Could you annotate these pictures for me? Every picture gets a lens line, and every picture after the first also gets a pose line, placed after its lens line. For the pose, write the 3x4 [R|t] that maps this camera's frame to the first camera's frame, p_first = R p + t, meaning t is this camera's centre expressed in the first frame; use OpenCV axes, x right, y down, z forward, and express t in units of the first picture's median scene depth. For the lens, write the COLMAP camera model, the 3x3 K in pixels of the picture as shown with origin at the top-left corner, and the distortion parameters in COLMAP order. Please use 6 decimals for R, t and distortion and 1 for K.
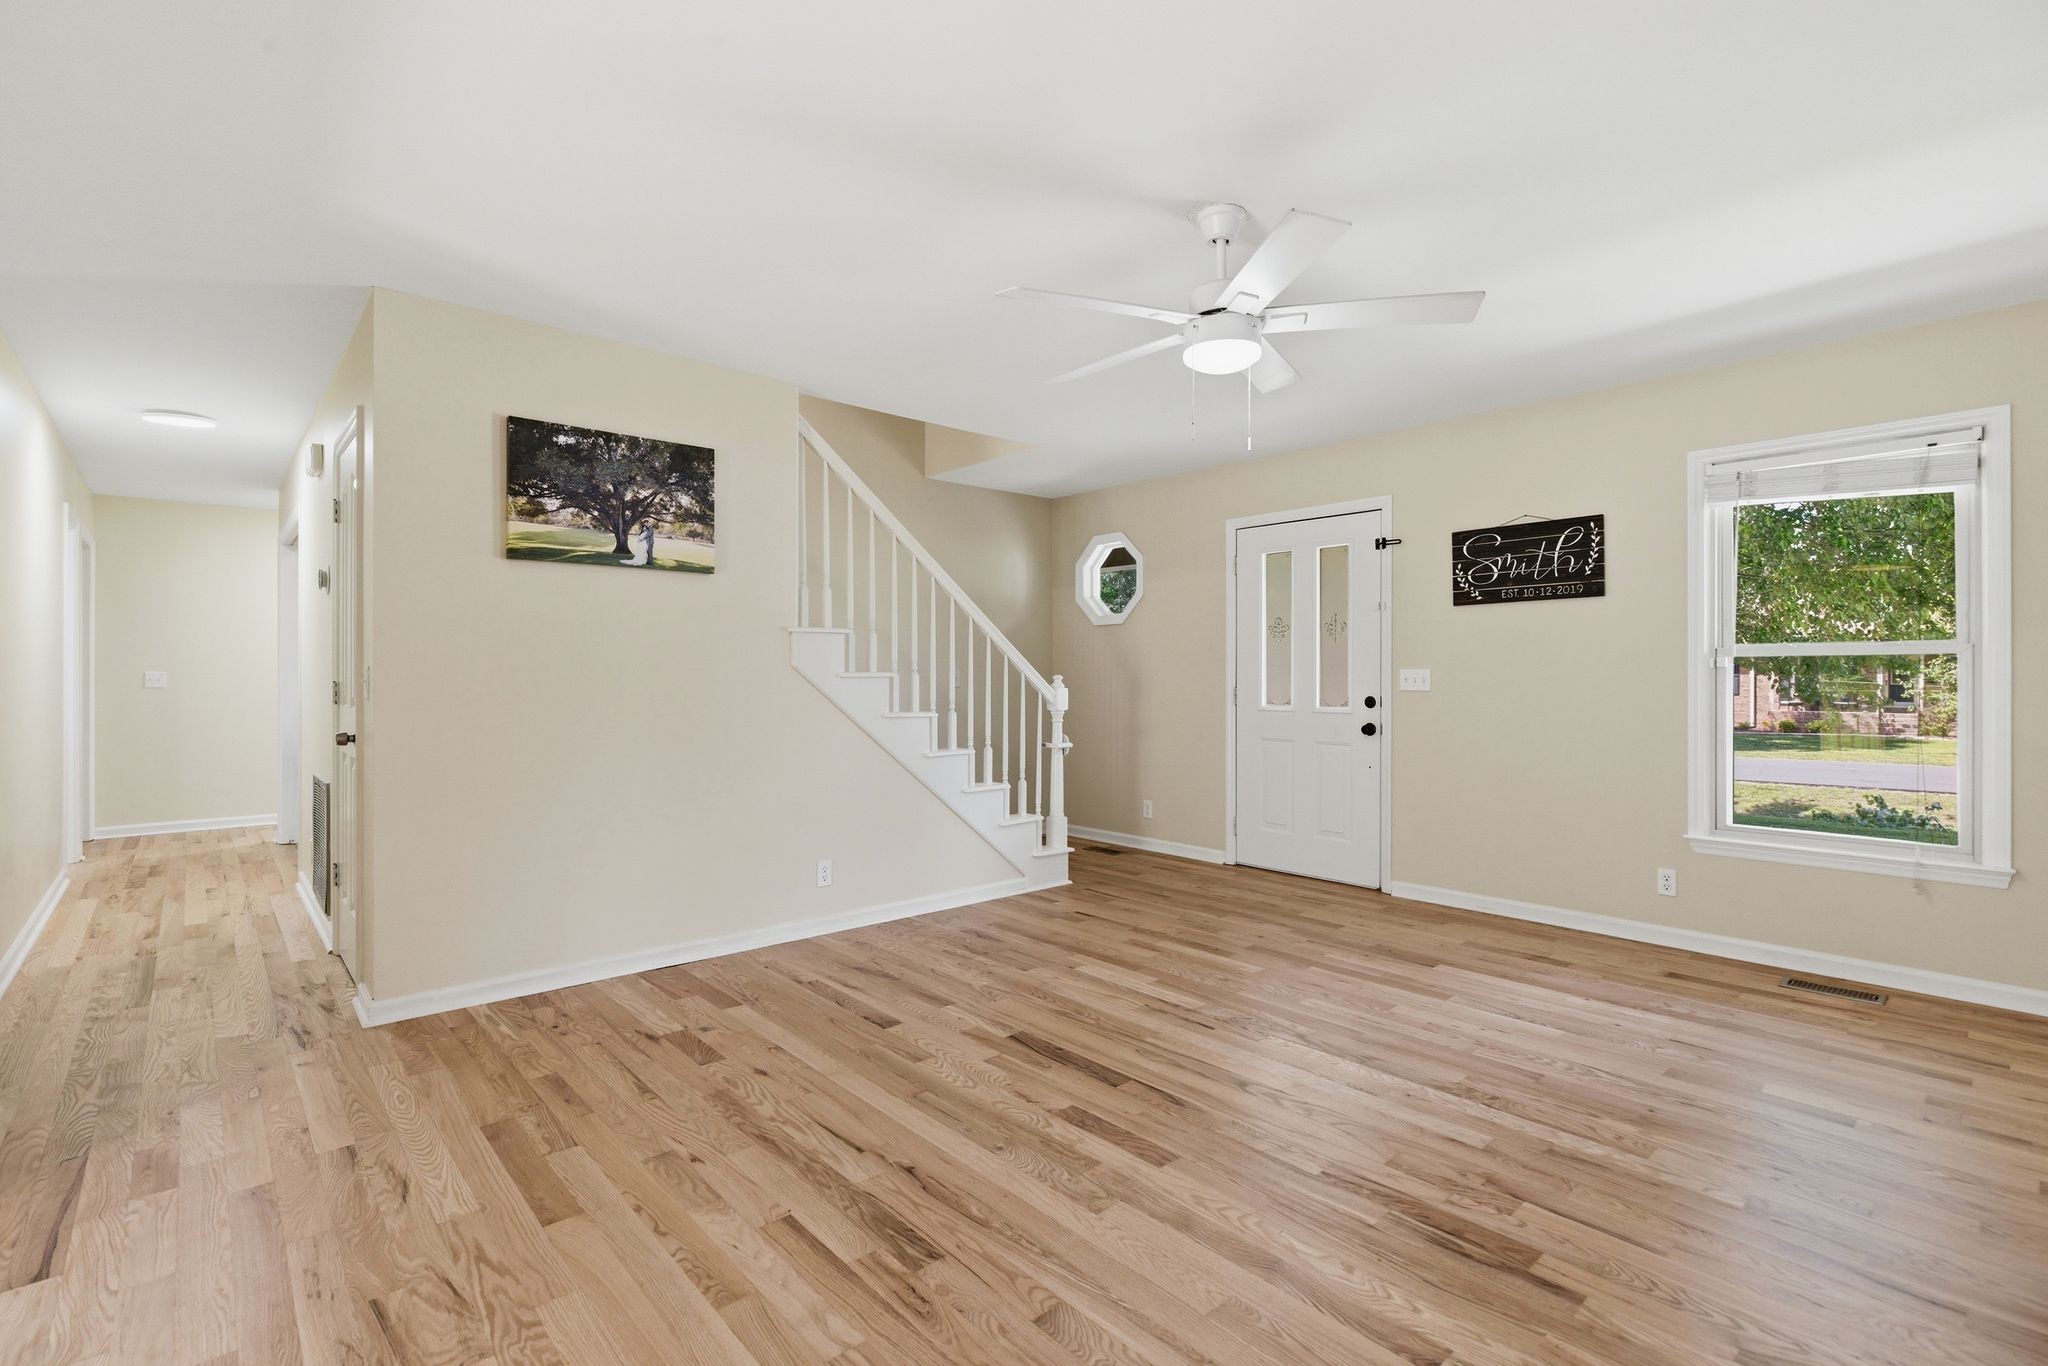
lens RADIAL K [[931.9, 0, 1003.0], [0, 931.9, 678.7], [0, 0, 1]] dist [-0.006855, 0.000339]
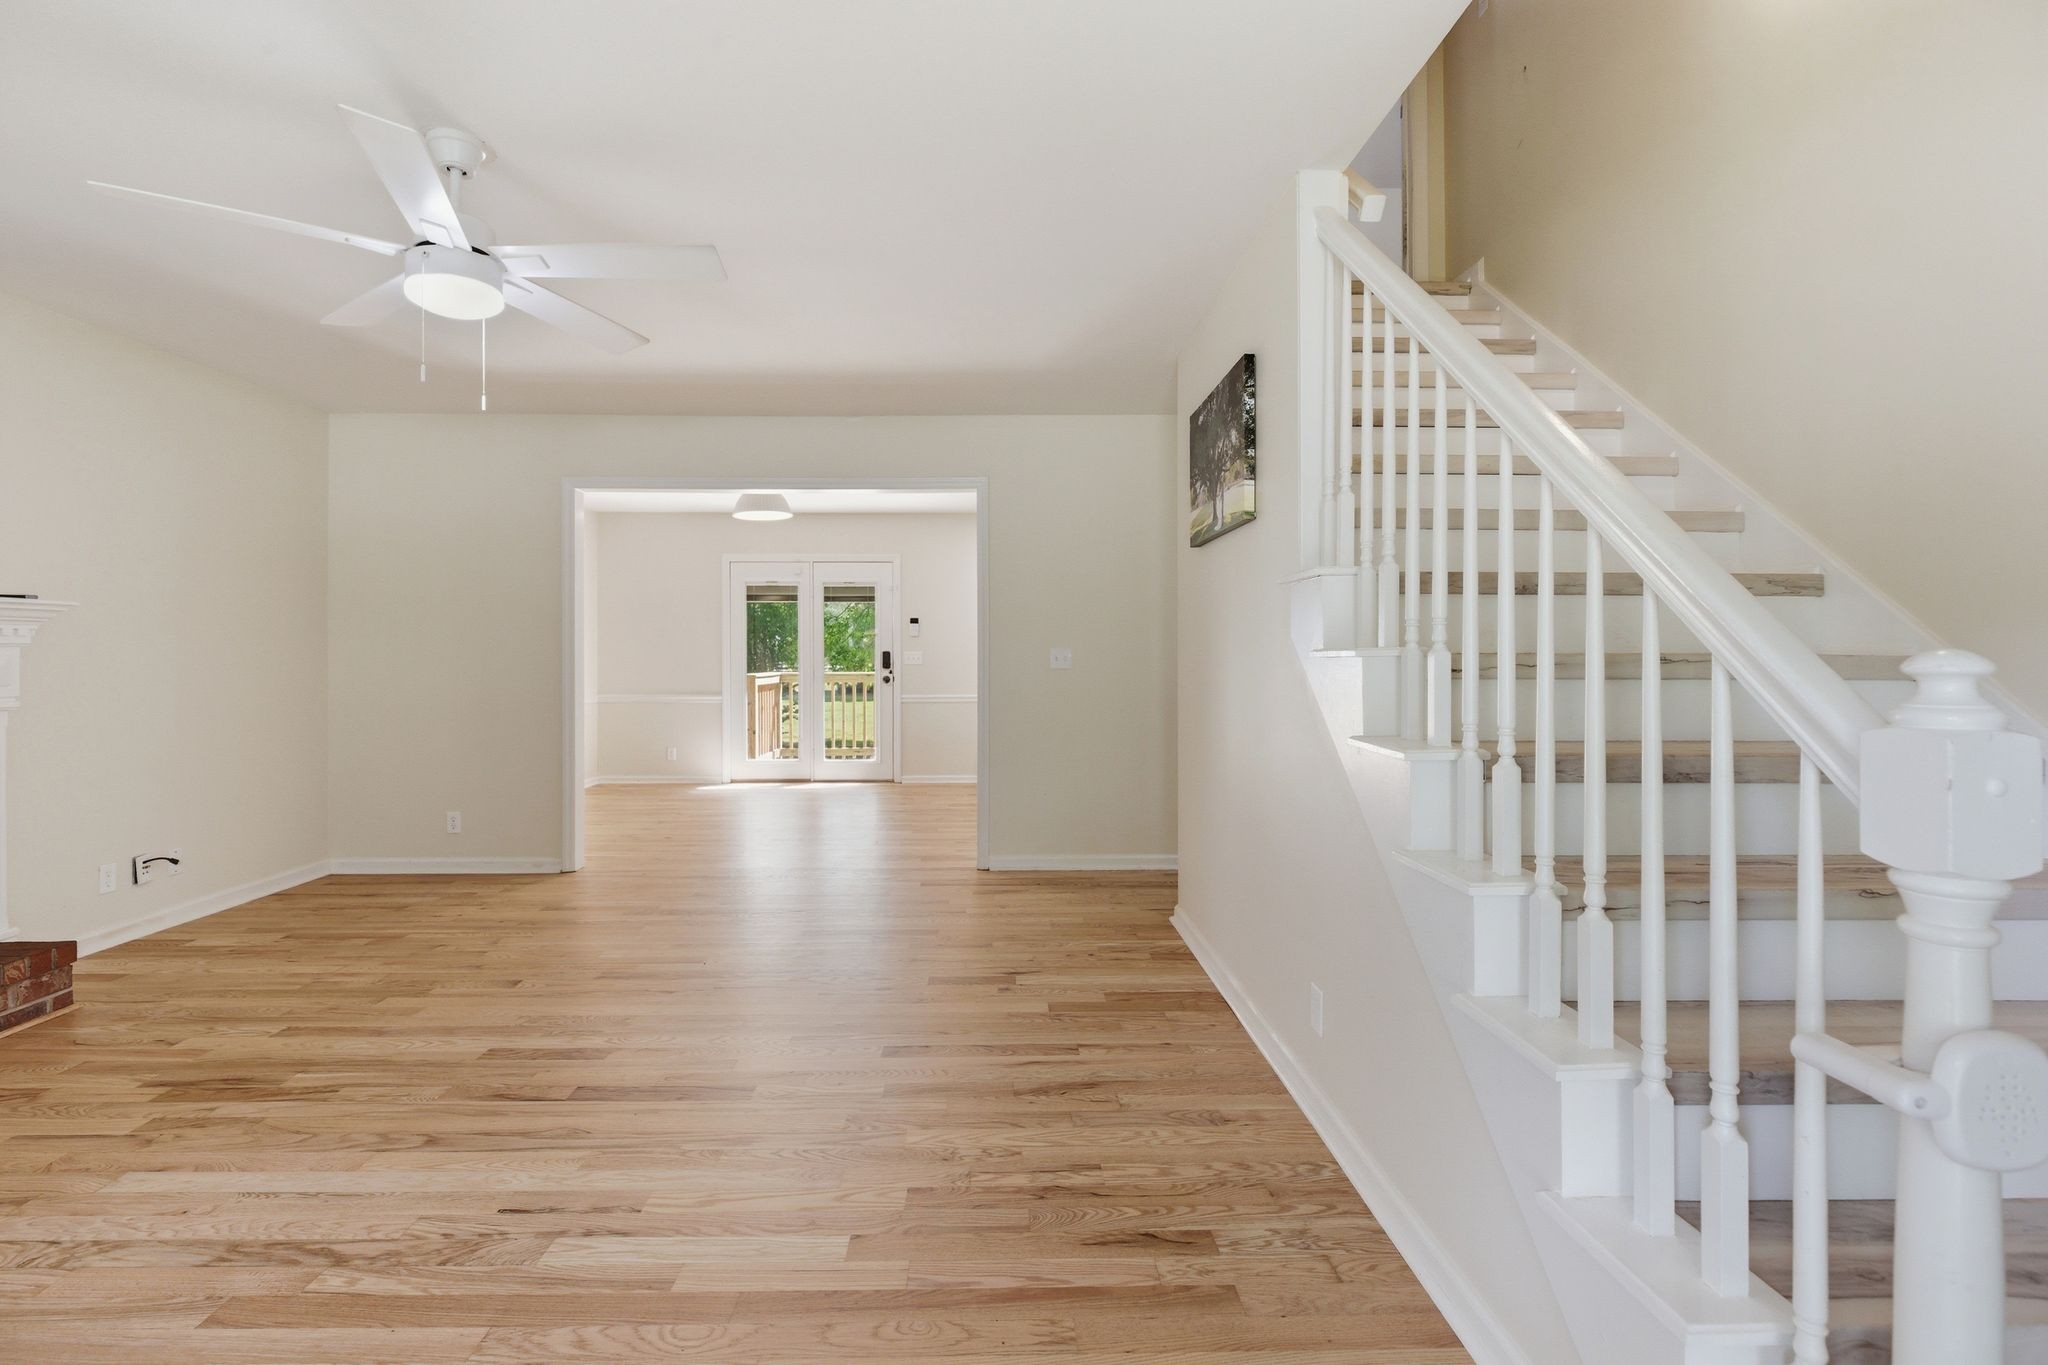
lens RADIAL K [[941.3, 0, 1005.1], [0, 941.3, 654.6], [0, 0, 1]] dist [-0.003498, -0.000669]
pose [[-0.641386, 0.000473, -0.767218, 0.424599], [-0.001346, 0.999998, 0.001742, -0.004988], [0.767217, 0.002150, -0.641384, 1.431768]]
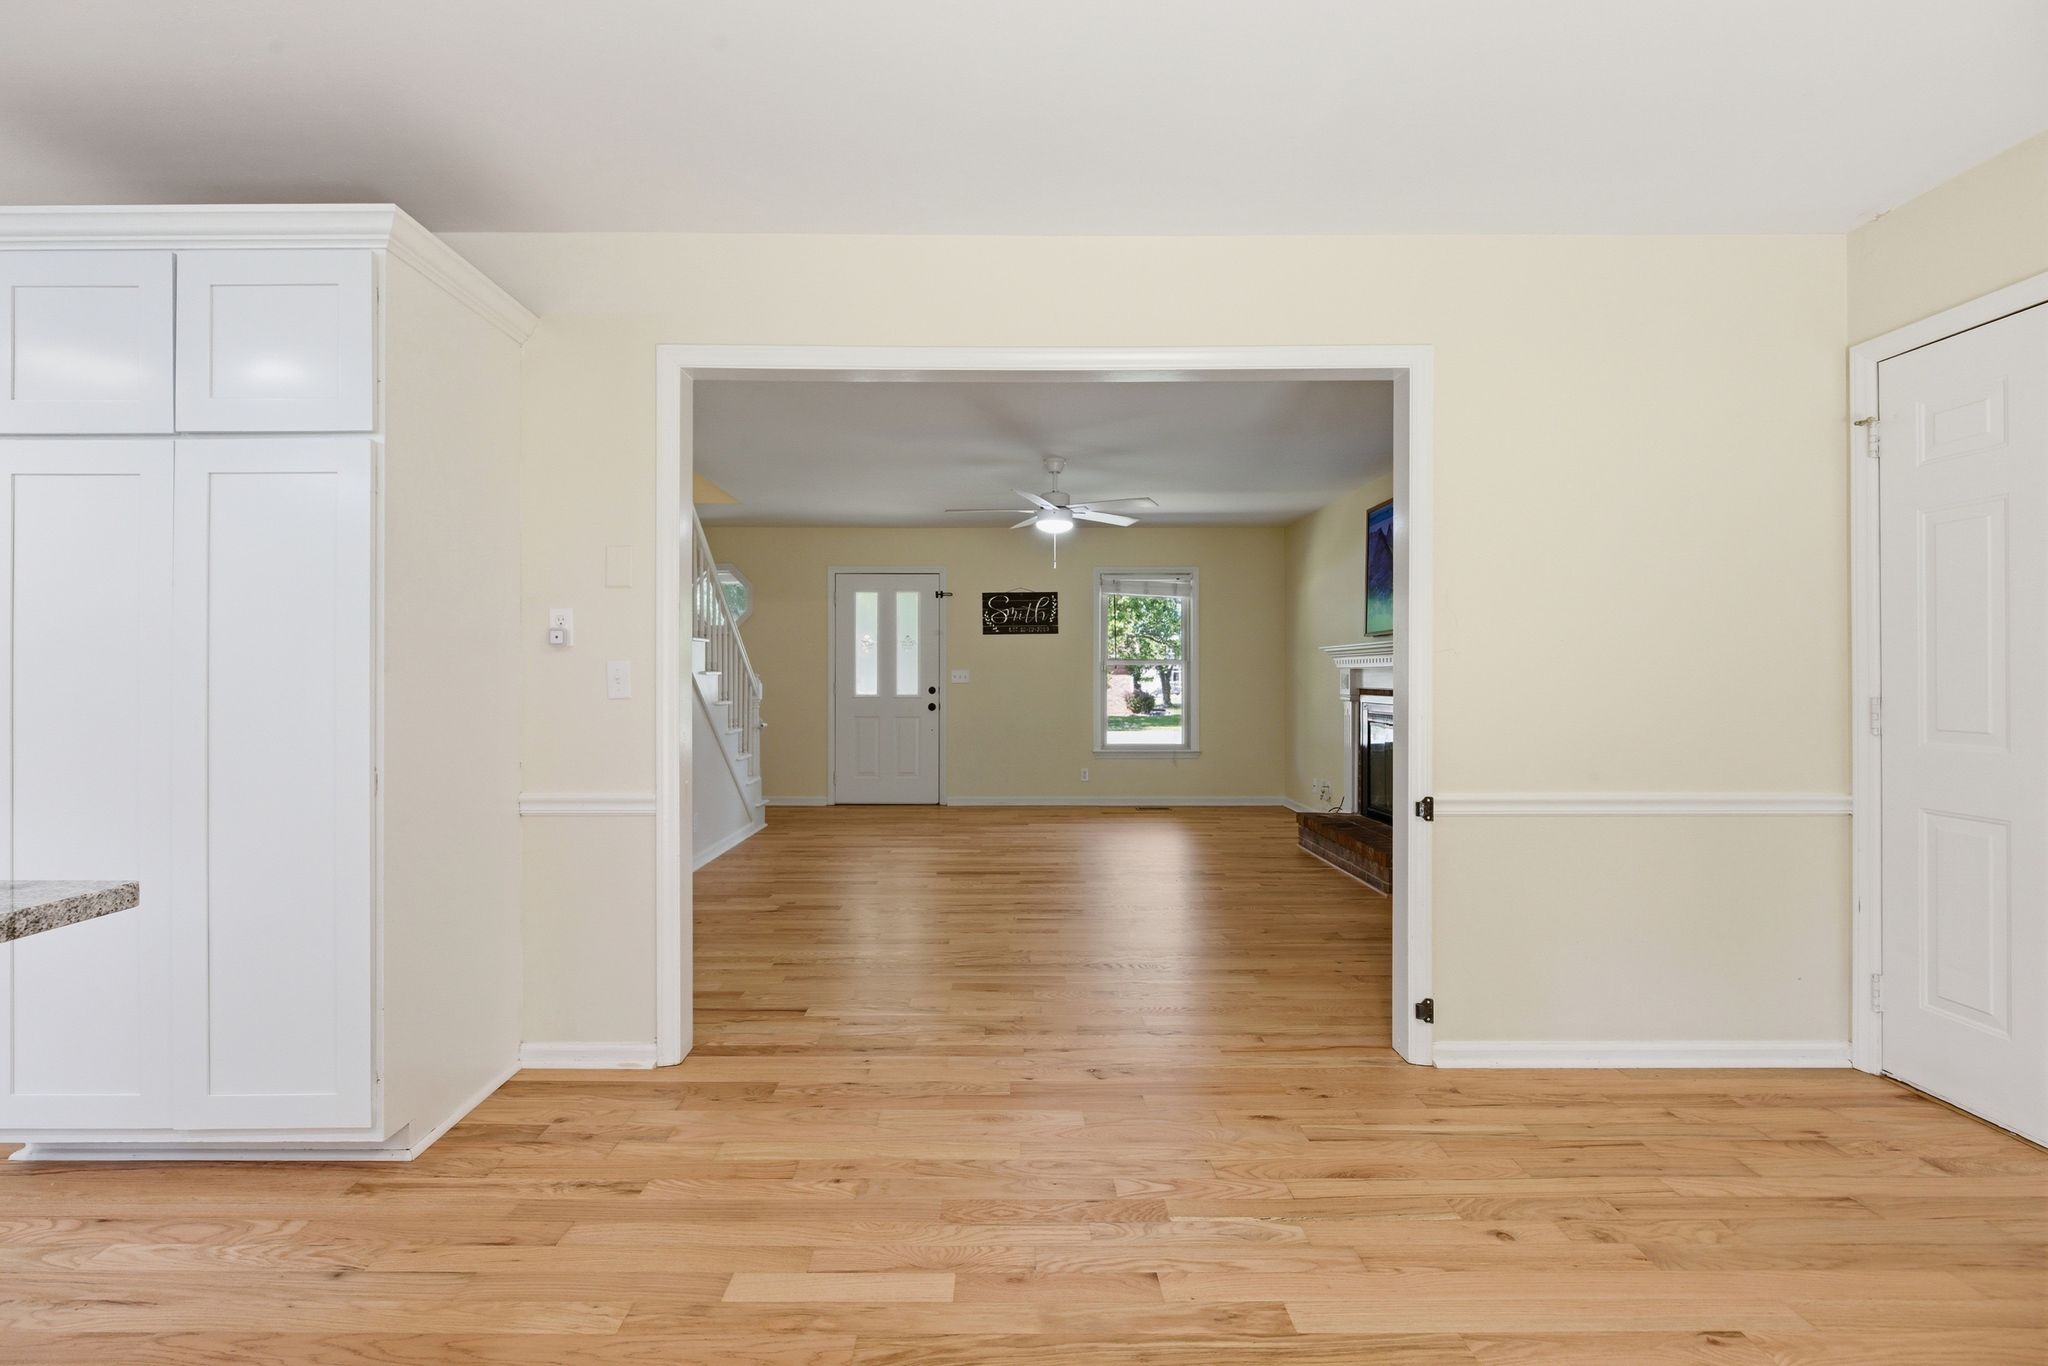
lens RADIAL K [[923.7, 0, 986.1], [0, 923.7, 676.3], [0, 0, 1]] dist [-0.001109, 0.000111]
pose [[0.666769, -0.000979, 0.745263, -1.063069], [0.003087, 0.999994, -0.001447, 0.004487], [-0.745258, 0.003265, 0.666769, -0.223137]]
